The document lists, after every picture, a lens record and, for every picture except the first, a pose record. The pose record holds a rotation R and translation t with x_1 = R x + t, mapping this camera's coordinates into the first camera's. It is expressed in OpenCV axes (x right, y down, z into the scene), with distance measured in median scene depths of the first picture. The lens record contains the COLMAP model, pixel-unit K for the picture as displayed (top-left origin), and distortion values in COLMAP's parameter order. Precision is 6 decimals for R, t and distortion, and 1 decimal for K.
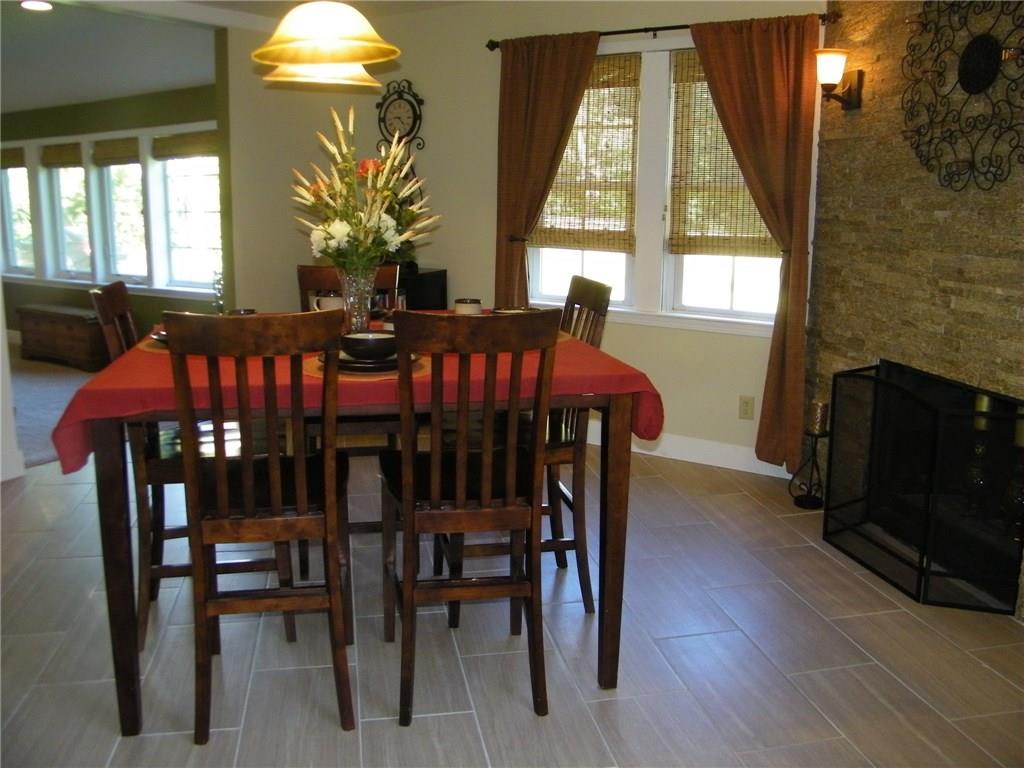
lens RADIAL K [[875.7, 0, 508.5], [0, 875.7, 360.0], [0, 0, 1]] dist [-0.185904, 0.168695]
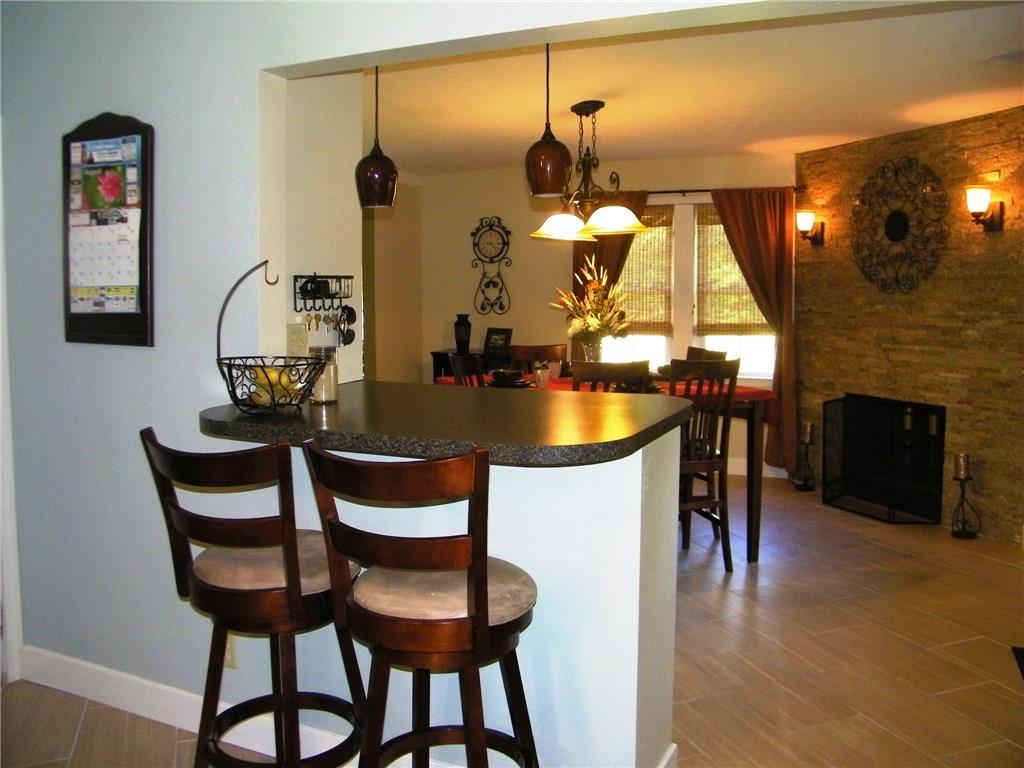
lens RADIAL K [[875.7, 0, 508.5], [0, 875.7, 360.0], [0, 0, 1]] dist [-0.185904, 0.168695]
pose [[0.987956, -0.023410, 0.152952, -0.488287], [0.039754, 0.993710, -0.104688, 0.085922], [-0.149539, 0.109508, 0.982673, -0.574494]]
